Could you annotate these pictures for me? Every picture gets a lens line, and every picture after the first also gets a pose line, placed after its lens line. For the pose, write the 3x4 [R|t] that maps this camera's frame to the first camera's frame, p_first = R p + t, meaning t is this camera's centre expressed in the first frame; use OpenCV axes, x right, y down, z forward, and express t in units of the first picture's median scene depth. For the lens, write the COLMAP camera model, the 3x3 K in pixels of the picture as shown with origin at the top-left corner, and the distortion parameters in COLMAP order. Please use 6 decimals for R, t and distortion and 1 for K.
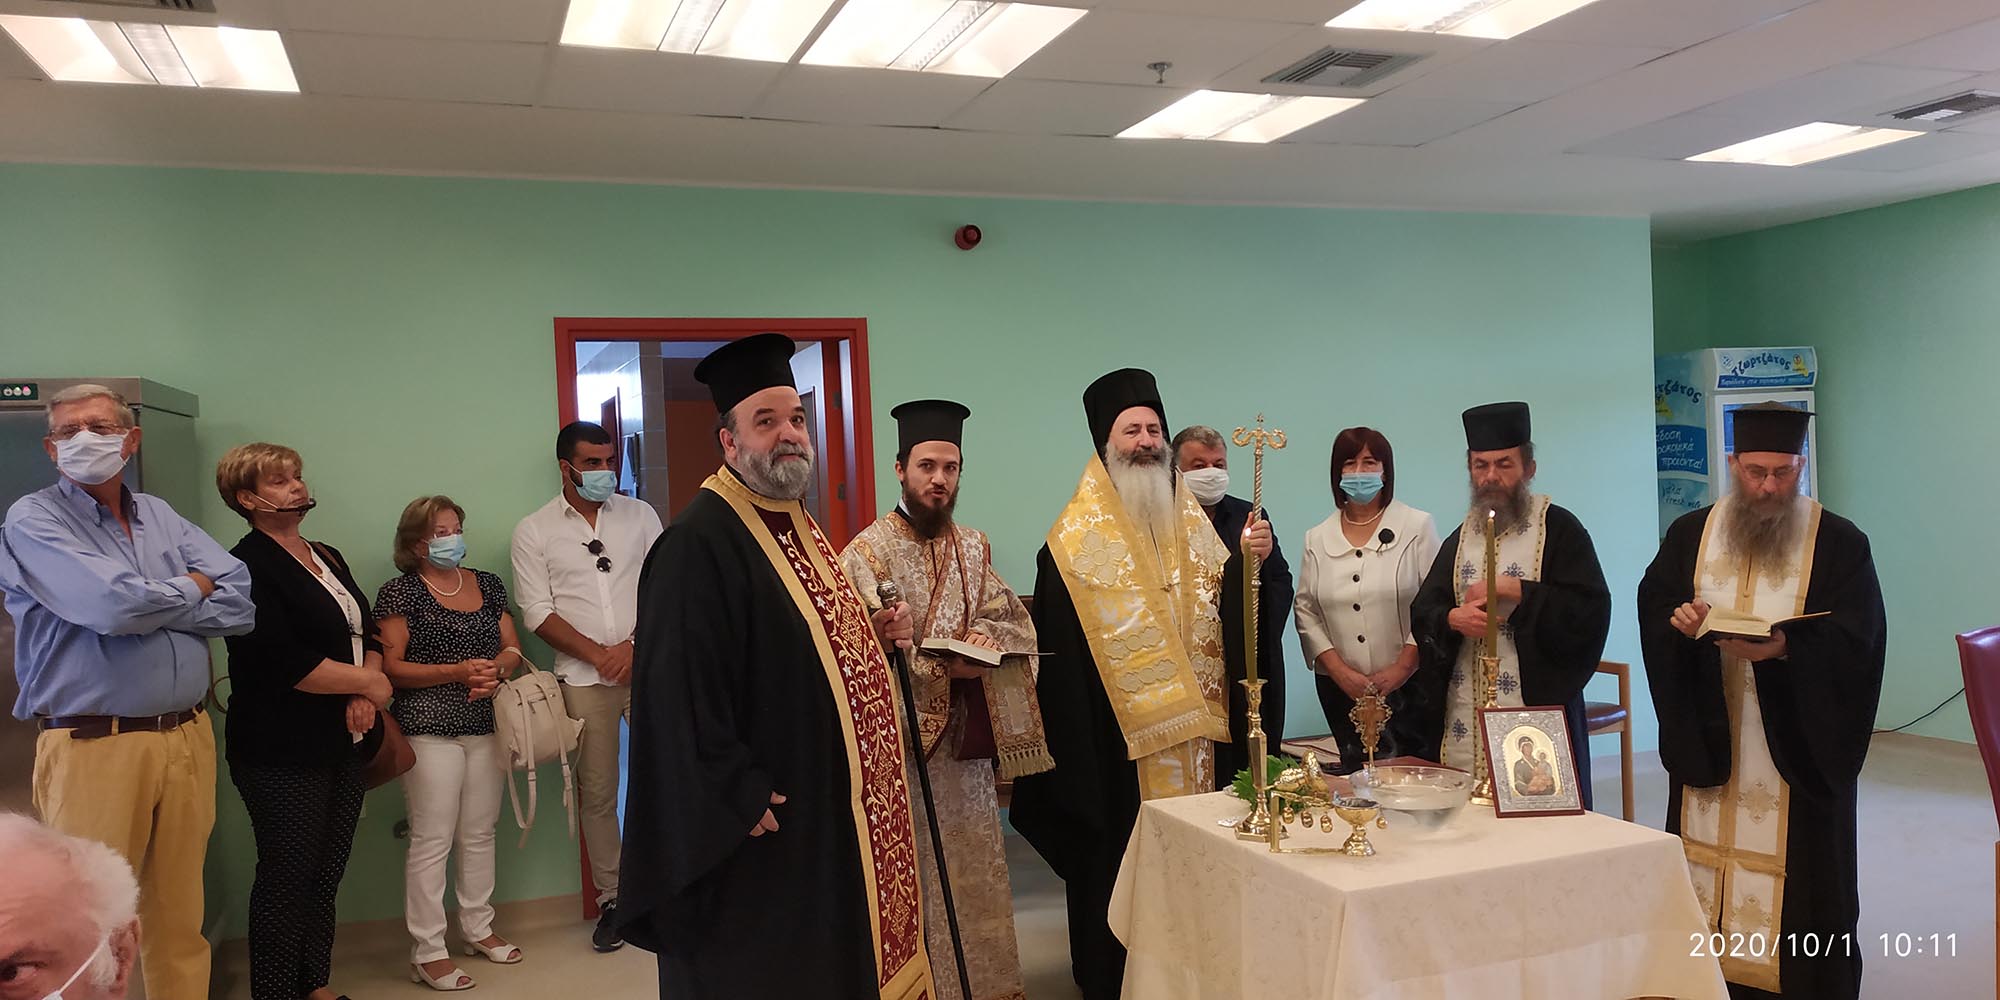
lens RADIAL K [[1547.8, 0, 1000.0], [0, 1547.8, 500.0], [0, 0, 1]] dist [0.003106, 0.000857]
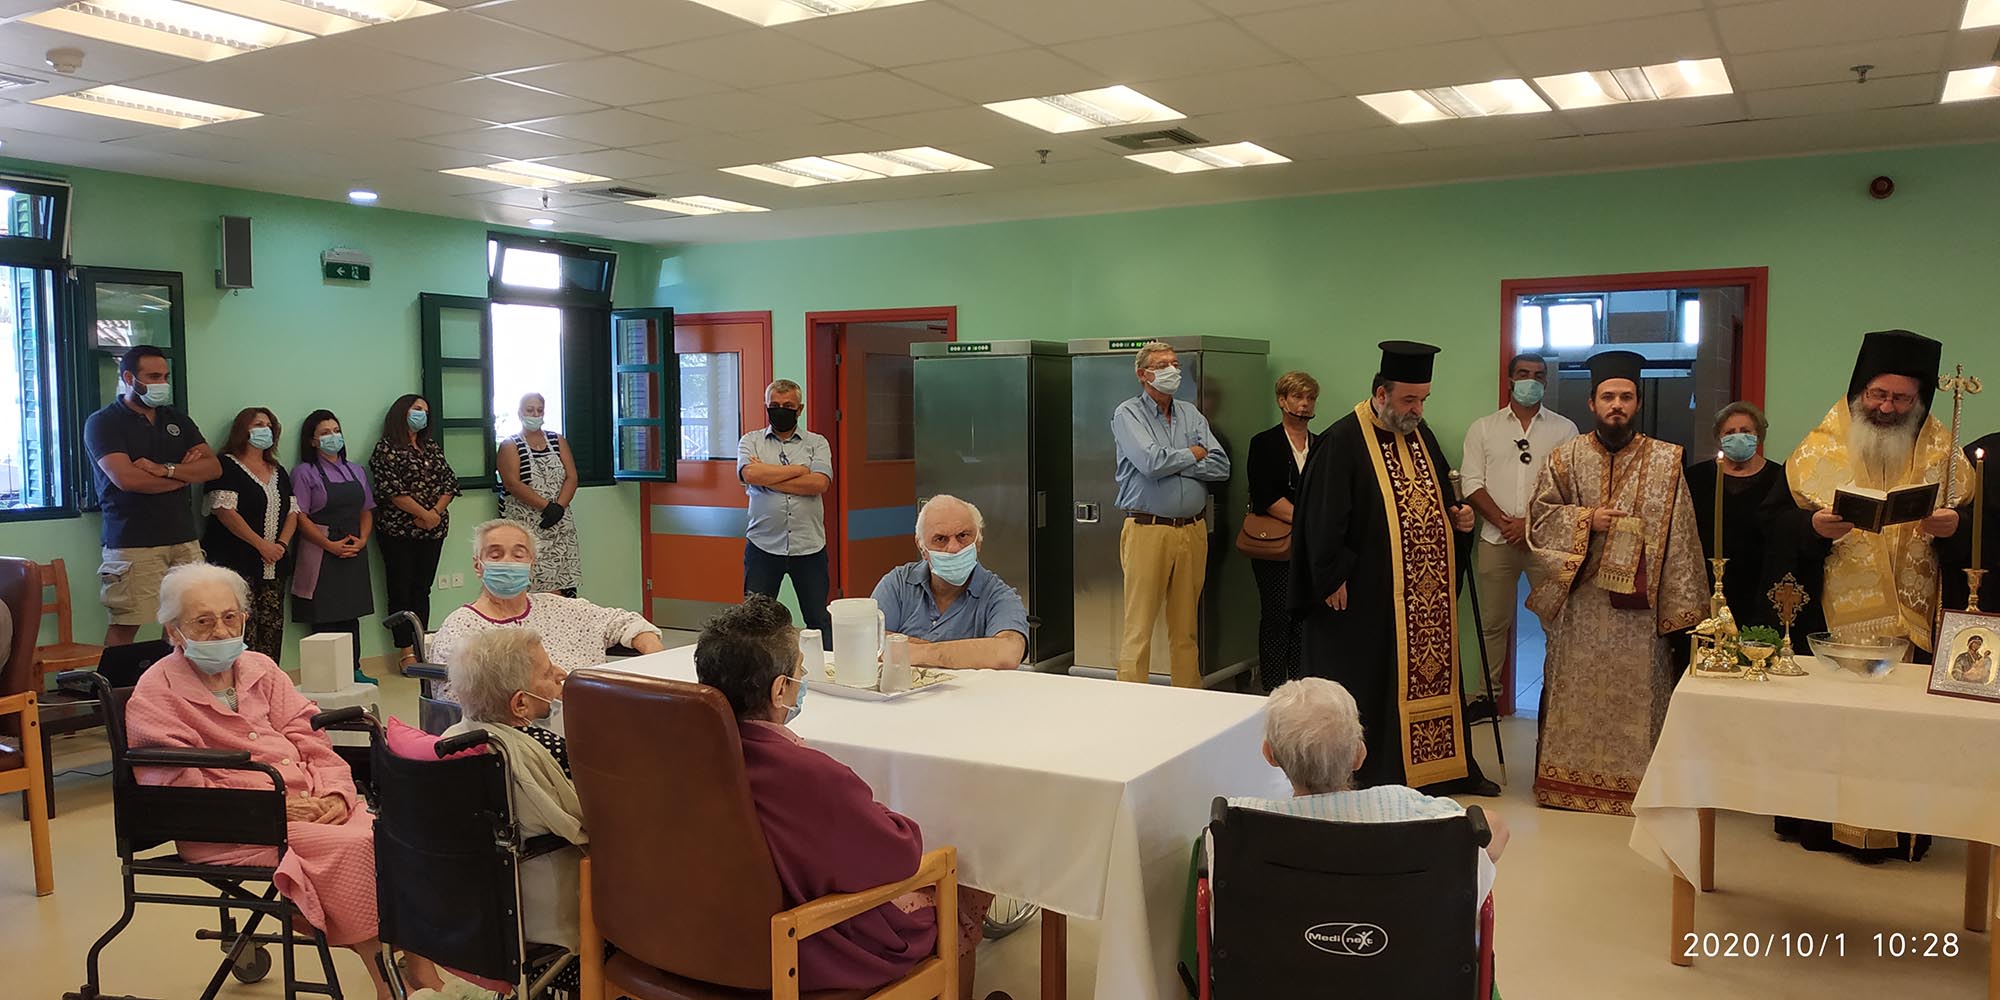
lens RADIAL K [[1547.8, 0, 1000.0], [0, 1547.8, 500.0], [0, 0, 1]] dist [0.003106, 0.000857]
pose [[0.624211, 0.079532, -0.777197, 0.765237], [-0.024504, 0.996308, 0.082274, -0.032566], [0.780871, -0.032312, 0.623856, -0.341114]]
